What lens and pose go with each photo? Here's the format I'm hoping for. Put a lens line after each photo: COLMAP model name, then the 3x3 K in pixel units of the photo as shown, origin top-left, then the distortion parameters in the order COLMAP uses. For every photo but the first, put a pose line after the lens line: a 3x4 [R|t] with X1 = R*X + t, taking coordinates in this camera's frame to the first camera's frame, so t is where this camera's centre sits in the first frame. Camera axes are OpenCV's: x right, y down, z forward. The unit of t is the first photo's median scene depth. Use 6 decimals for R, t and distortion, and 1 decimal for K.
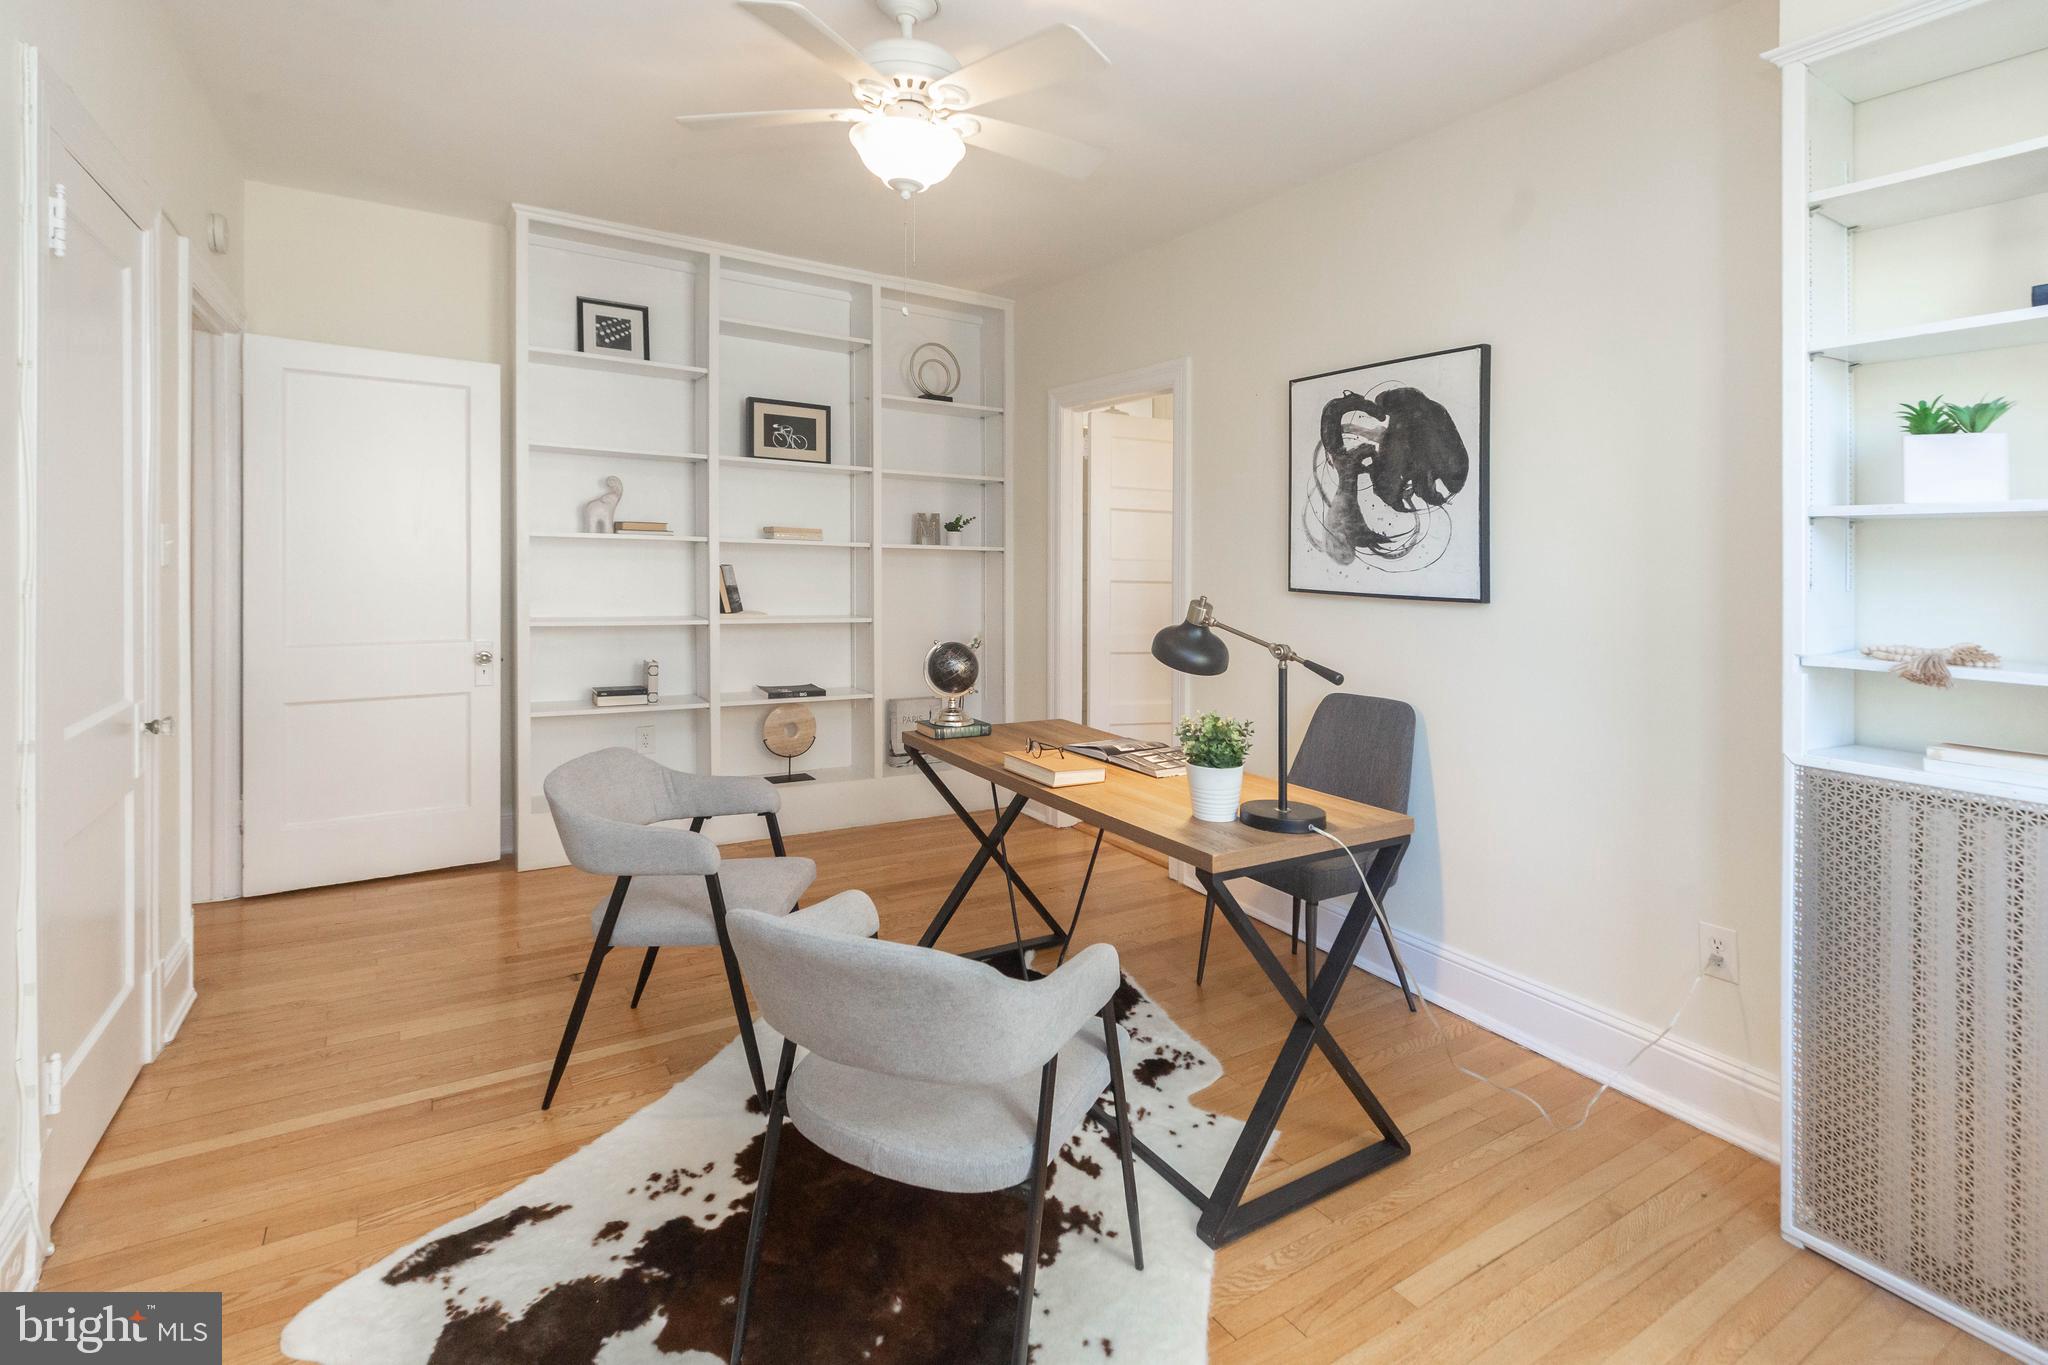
lens RADIAL K [[955.1, 0, 1027.0], [0, 955.1, 554.3], [0, 0, 1]] dist [0.002391, 0.000105]
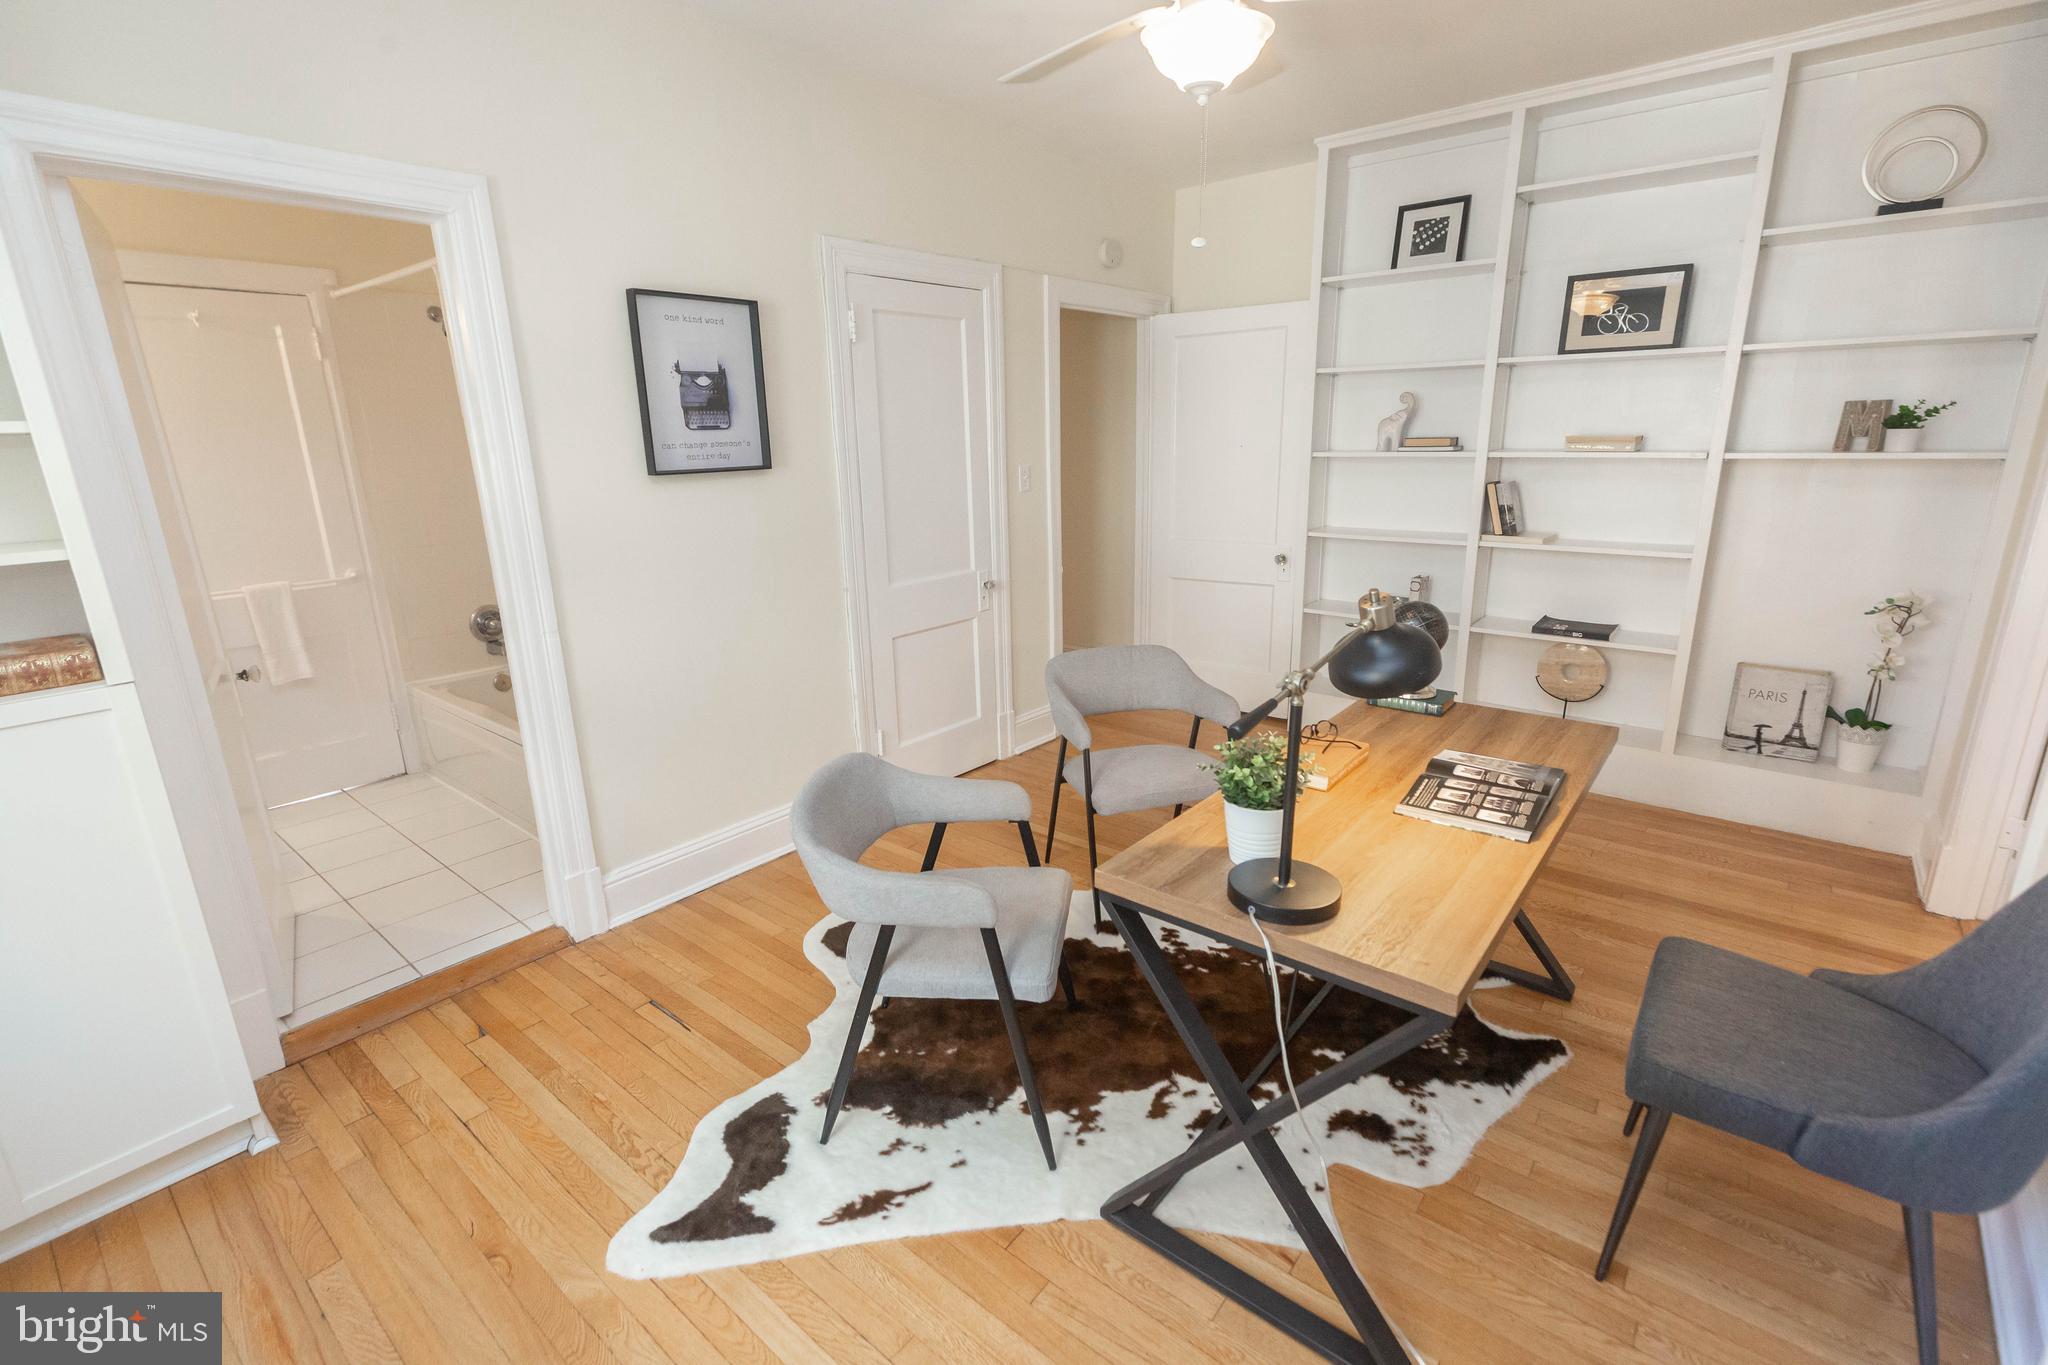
lens RADIAL K [[908.3, 0, 1016.3], [0, 908.3, 673.2], [0, 0, 1]] dist [0.002445, -0.000129]
pose [[0.319469, 0.213711, -0.923183, 0.383463], [0.029189, 0.971555, 0.235009, -0.029460], [0.947147, -0.102025, 0.304144, 0.274403]]
